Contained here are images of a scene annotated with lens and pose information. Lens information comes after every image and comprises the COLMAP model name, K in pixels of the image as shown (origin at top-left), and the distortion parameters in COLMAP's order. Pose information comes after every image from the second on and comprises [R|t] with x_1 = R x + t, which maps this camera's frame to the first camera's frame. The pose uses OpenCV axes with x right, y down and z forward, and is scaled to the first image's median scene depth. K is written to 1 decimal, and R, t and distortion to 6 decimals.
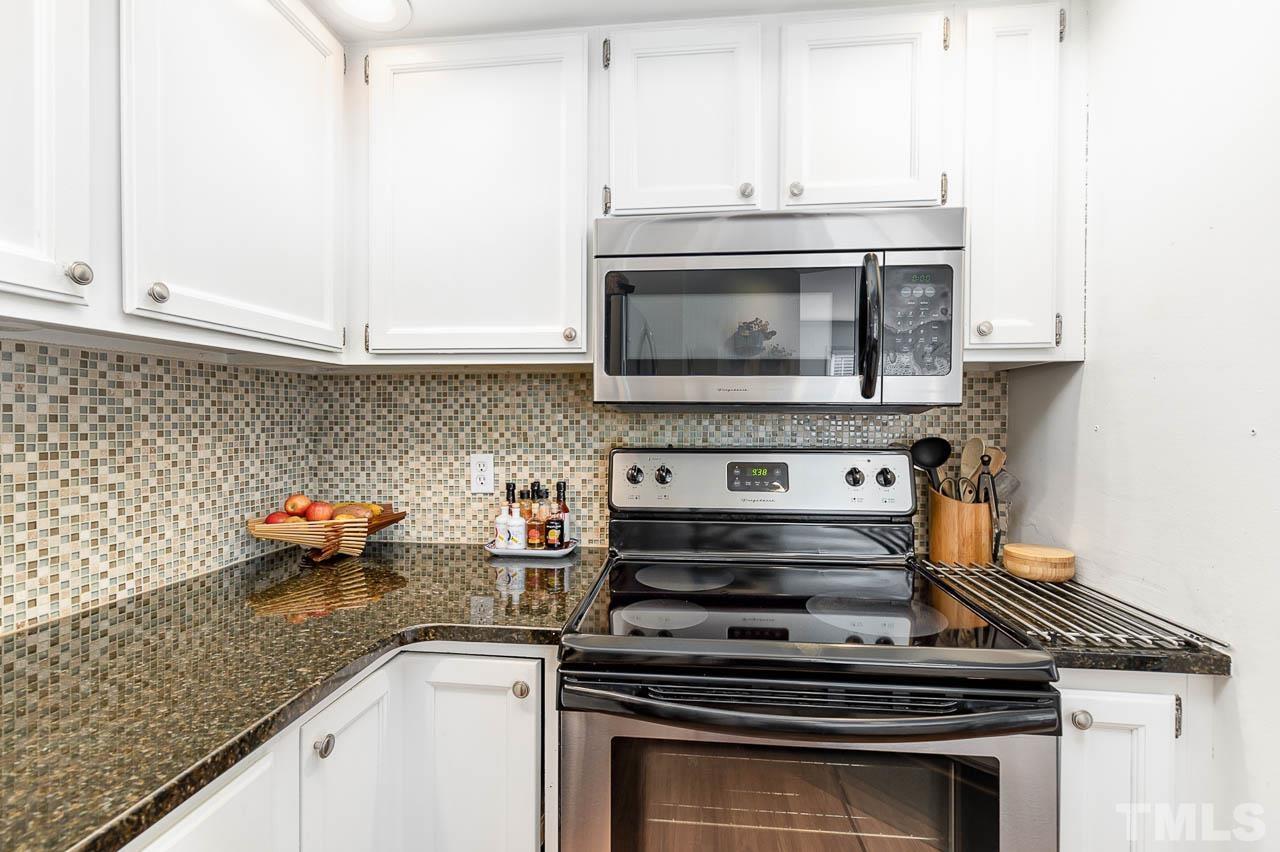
lens RADIAL K [[575.3, 0, 640.9], [0, 575.3, 421.1], [0, 0, 1]] dist [0.008643, -0.001390]
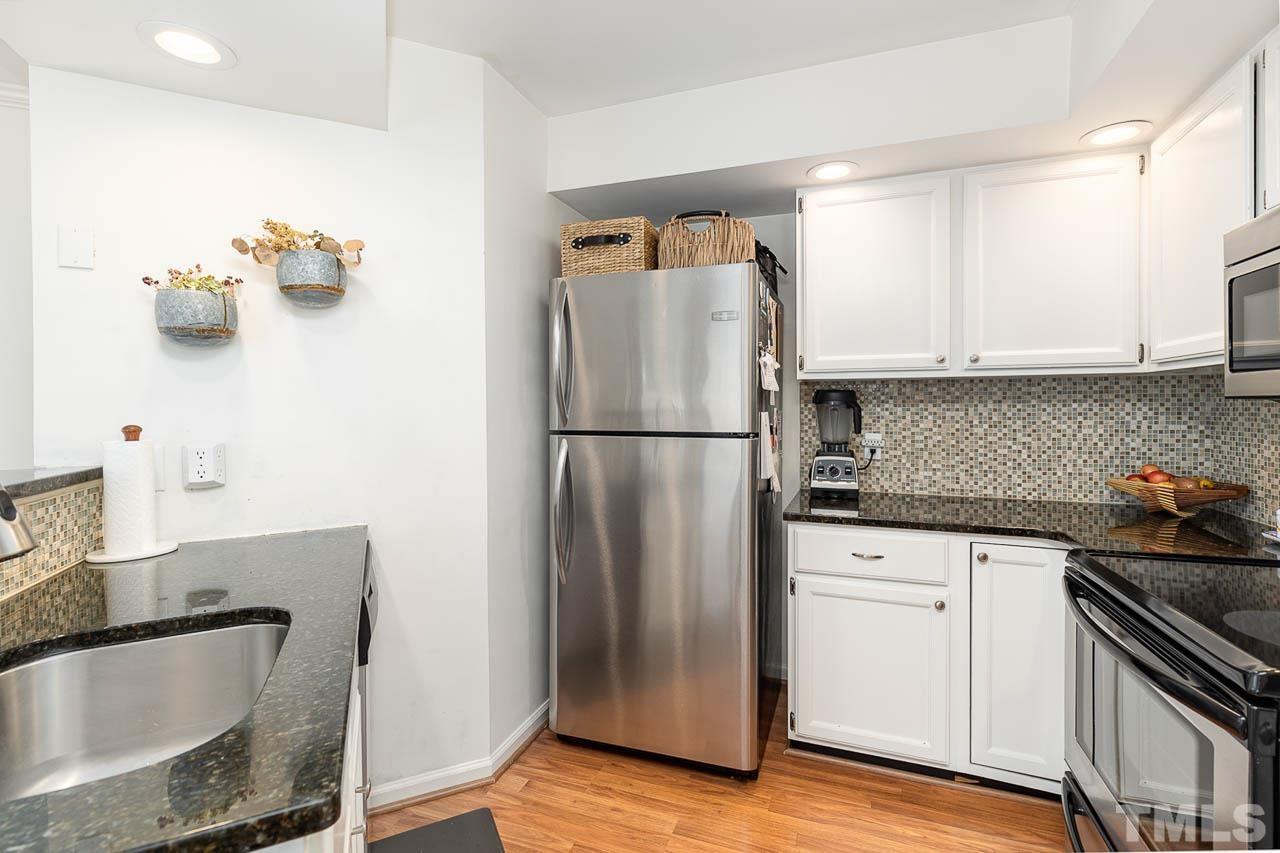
lens RADIAL K [[575.3, 0, 638.6], [0, 575.3, 424.9], [0, 0, 1]] dist [0.008643, -0.001390]
pose [[-0.262302, 0.030186, -0.964514, 1.309988], [-0.002131, 0.999490, 0.031860, -0.013264], [0.964984, 0.010412, -0.262103, 0.200368]]
